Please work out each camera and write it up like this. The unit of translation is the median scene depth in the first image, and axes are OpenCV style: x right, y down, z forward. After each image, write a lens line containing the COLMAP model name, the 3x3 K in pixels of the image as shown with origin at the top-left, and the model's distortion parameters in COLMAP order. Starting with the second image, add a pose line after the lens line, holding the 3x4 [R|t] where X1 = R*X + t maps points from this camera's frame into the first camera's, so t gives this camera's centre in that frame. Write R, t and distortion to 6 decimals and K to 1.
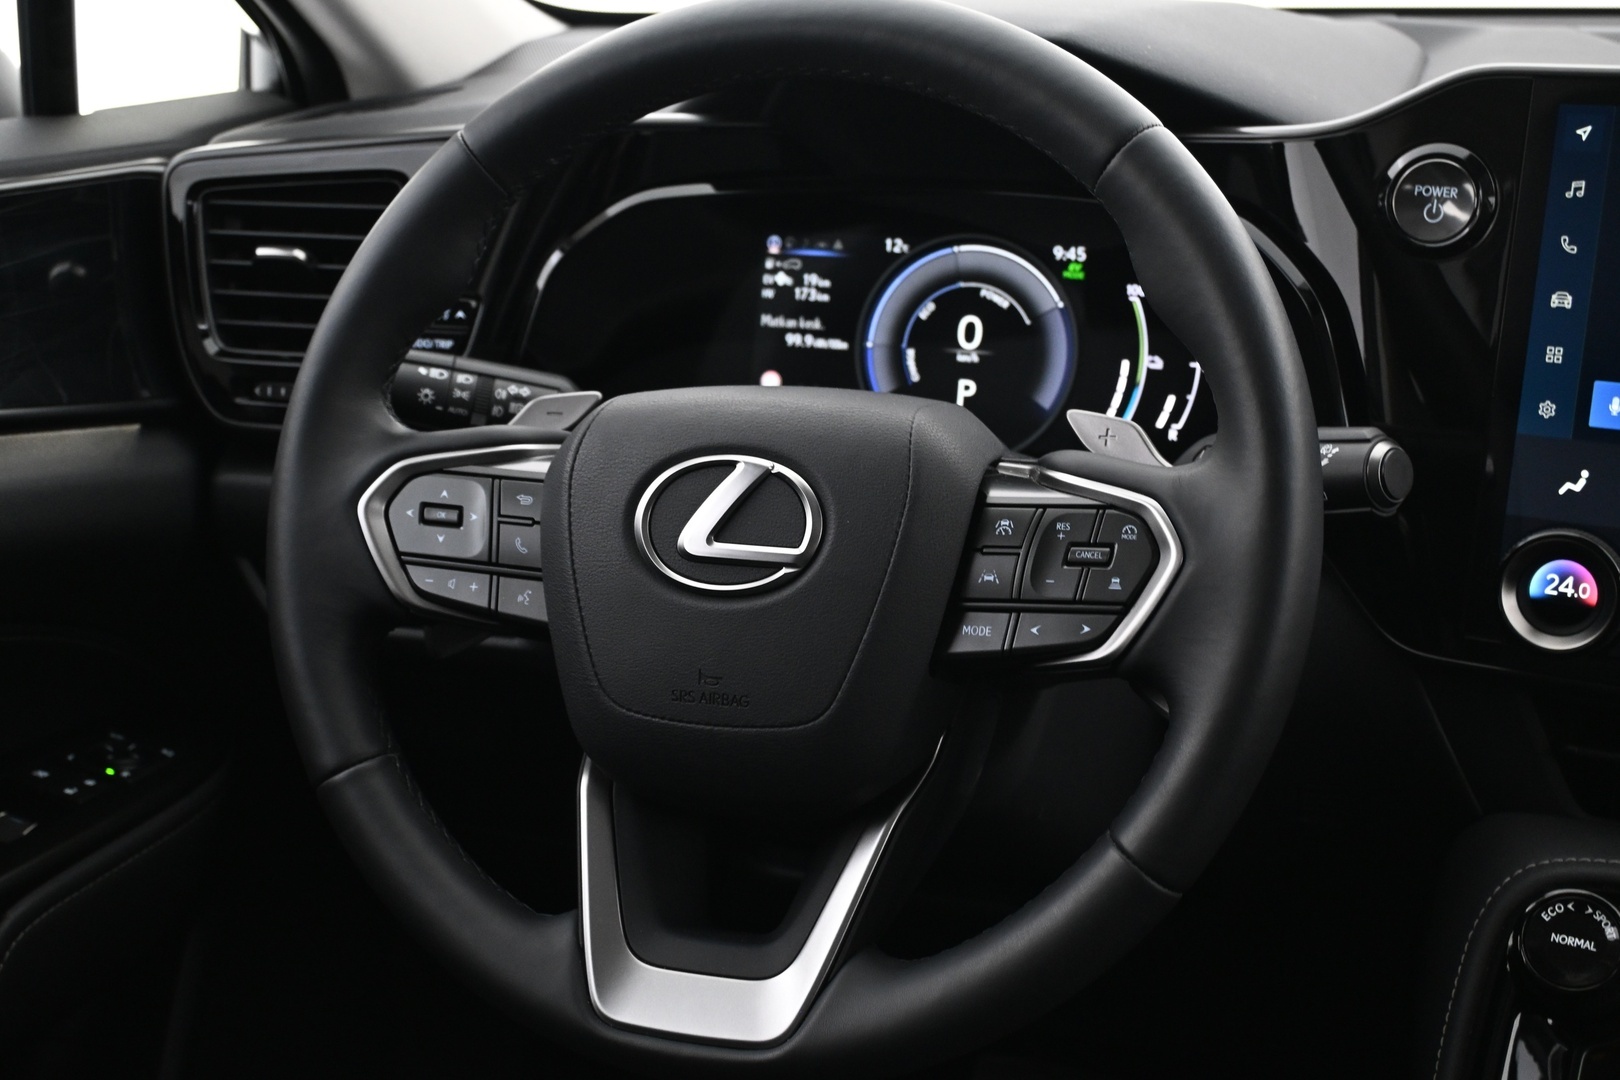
lens RADIAL K [[2175.6, 0, 812.8], [0, 2175.6, 539.8], [0, 0, 1]] dist [0.039331, 0.000000]
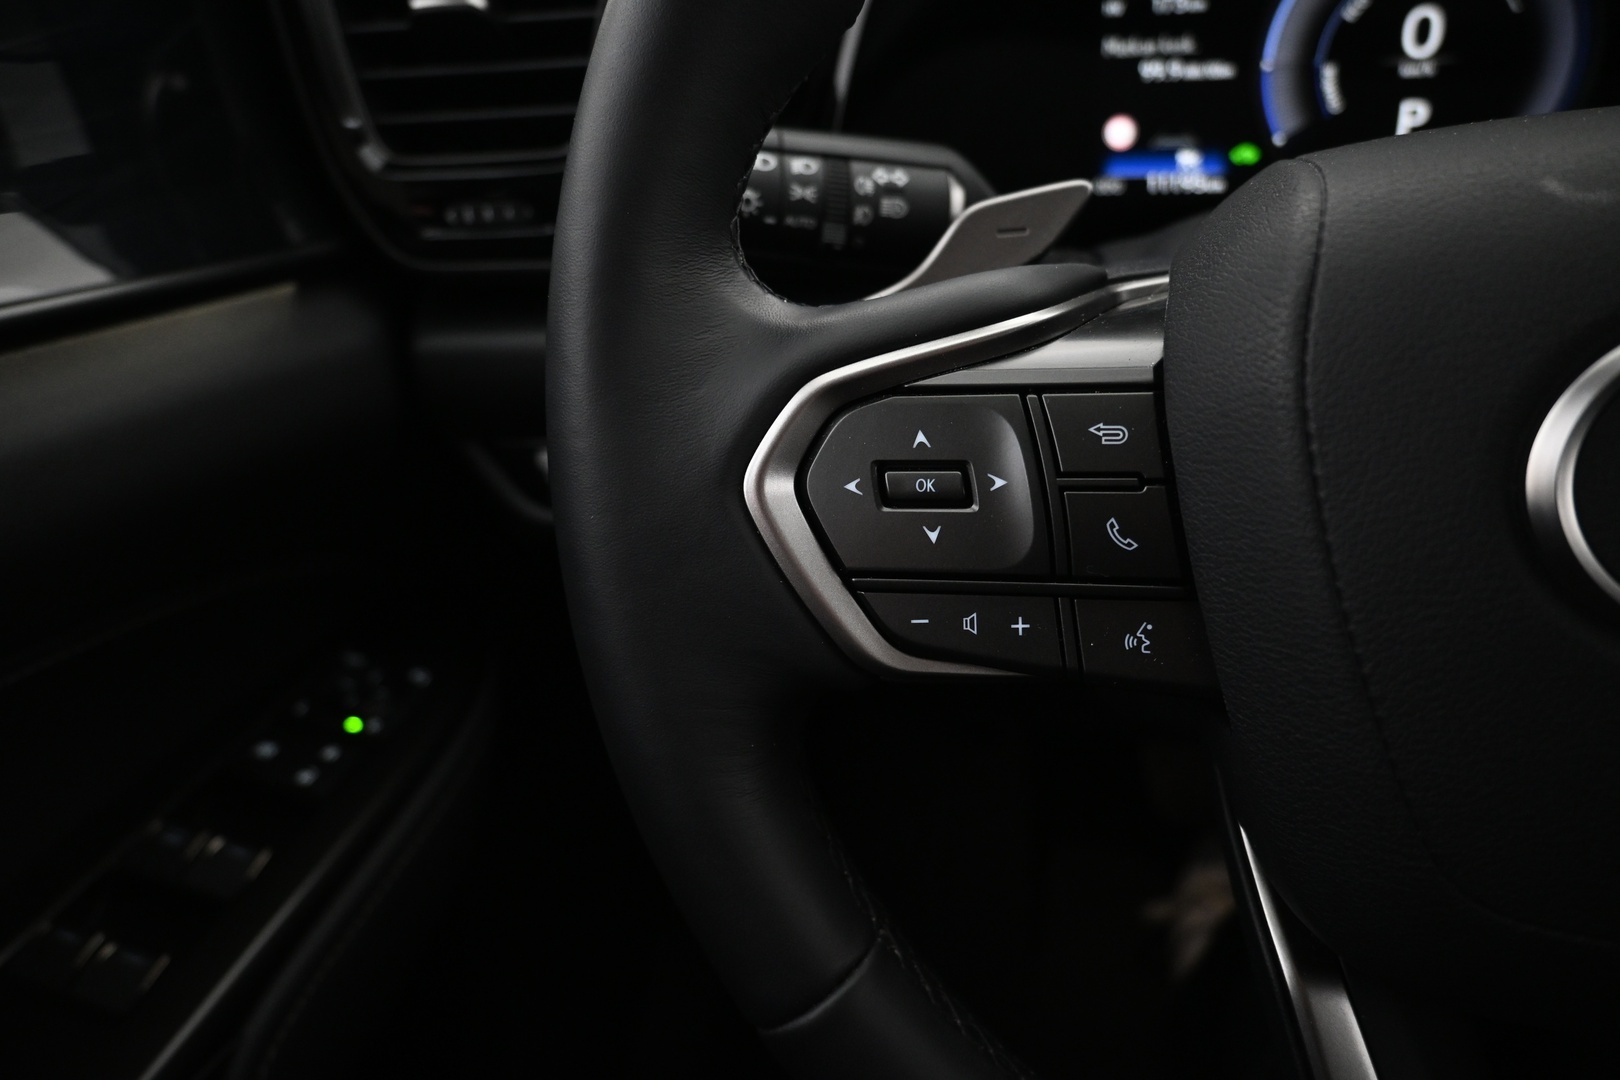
lens RADIAL K [[1057.0, 0, 782.3], [0, 1057.0, 514.9], [0, 0, 1]] dist [-0.033563, 0.014273]
pose [[0.993055, -0.112990, 0.032794, -0.201342], [0.100852, 0.961057, 0.257292, -0.061667], [-0.060588, -0.252197, 0.965777, 0.758559]]
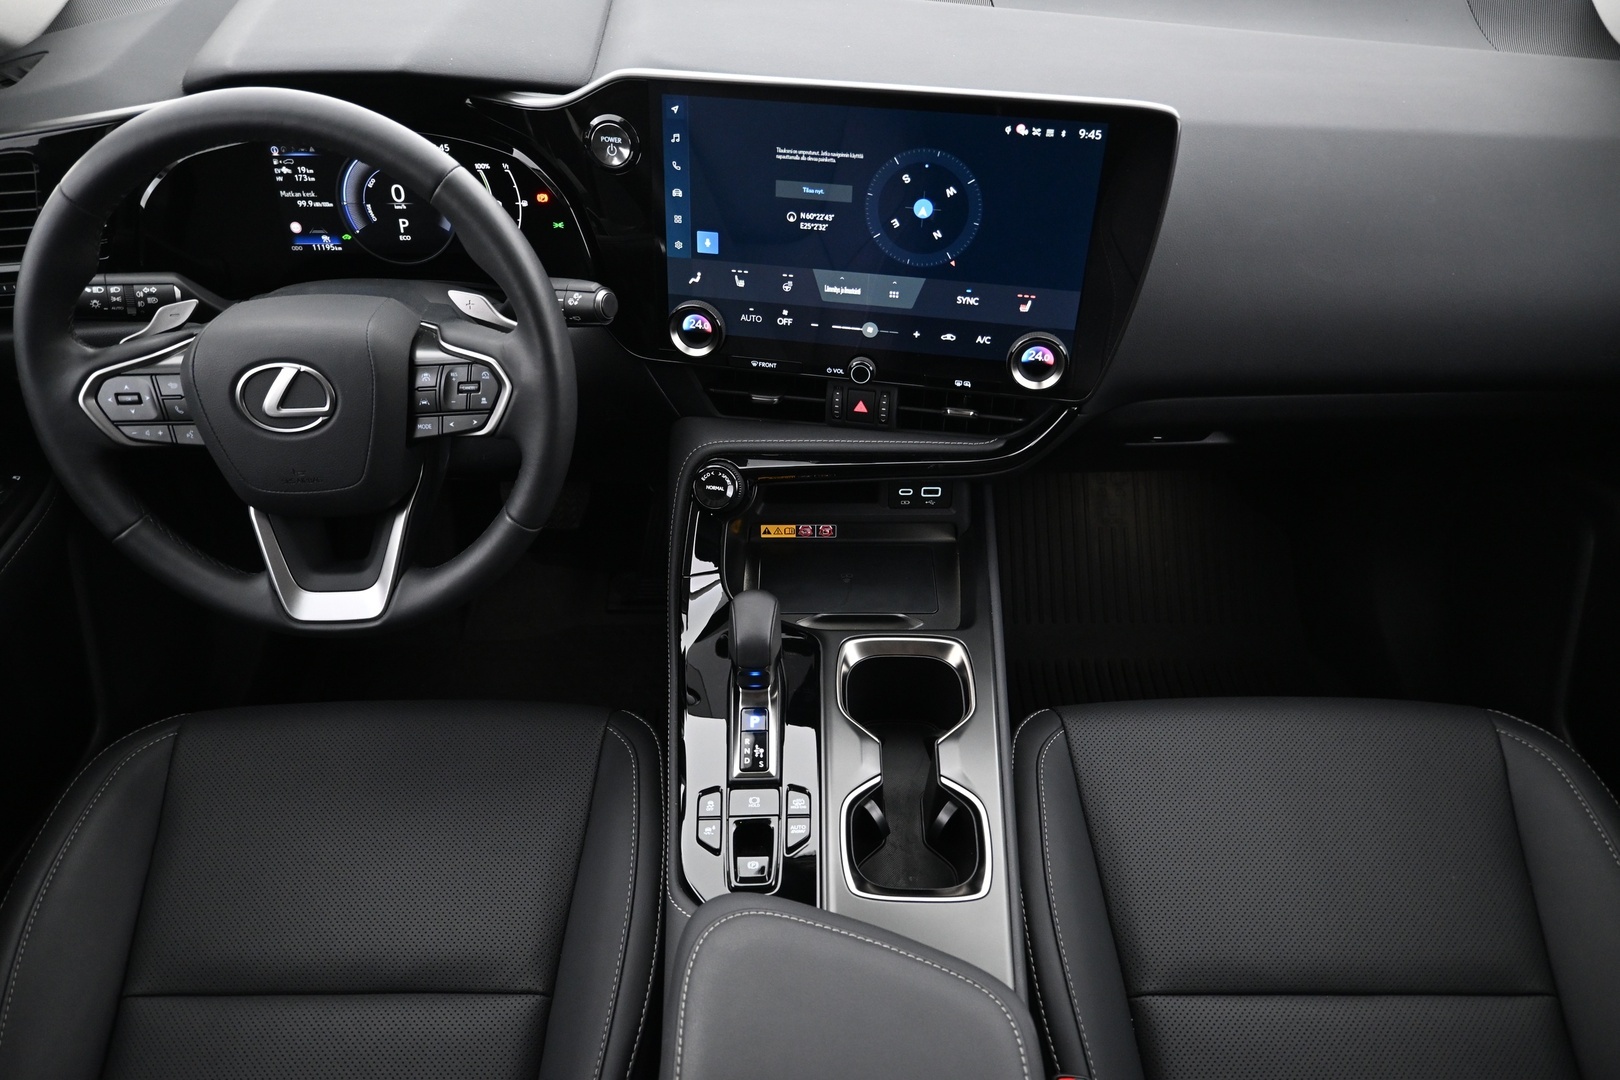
lens RADIAL K [[1122.3, 0, 814.7], [0, 1122.3, 531.9], [0, 0, 1]] dist [-0.008763, 0.015961]
pose [[0.939085, -0.227333, 0.257757, 0.112477], [0.090461, 0.887033, 0.452757, -0.289695], [-0.331566, -0.401860, 0.853564, -0.090590]]
